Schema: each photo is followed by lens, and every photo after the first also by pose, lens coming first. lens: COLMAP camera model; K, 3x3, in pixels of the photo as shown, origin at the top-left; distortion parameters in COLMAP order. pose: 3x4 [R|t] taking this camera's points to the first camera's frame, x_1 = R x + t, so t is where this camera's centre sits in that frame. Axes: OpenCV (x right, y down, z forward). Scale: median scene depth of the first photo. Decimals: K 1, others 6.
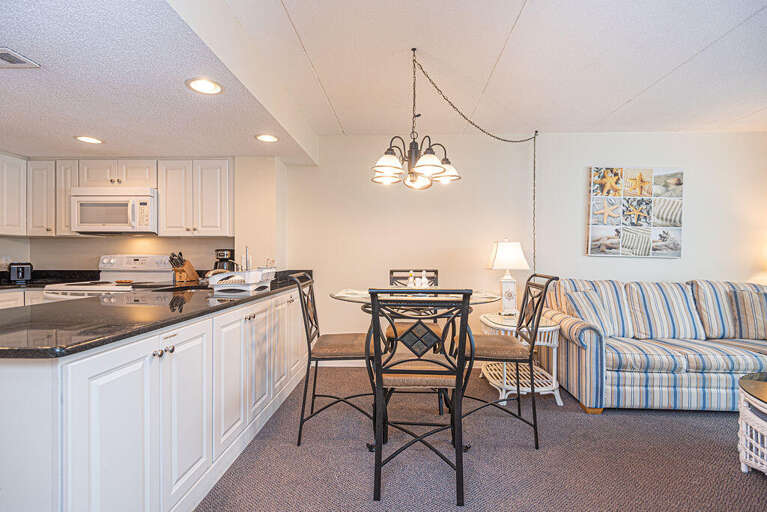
lens RADIAL K [[363.2, 0, 391.8], [0, 363.2, 258.6], [0, 0, 1]] dist [0.000907, -0.000834]
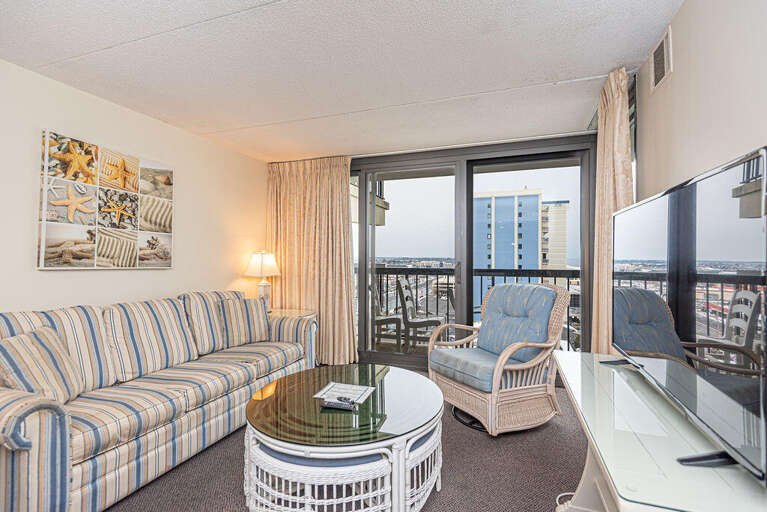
lens RADIAL K [[348.4, 0, 382.1], [0, 348.4, 253.5], [0, 0, 1]] dist [0.001999, -0.000931]
pose [[0.310651, 0.002436, 0.950521, 0.156280], [0.008729, 0.999947, -0.005415, -0.028552], [-0.950484, 0.009979, 0.310613, 0.257031]]
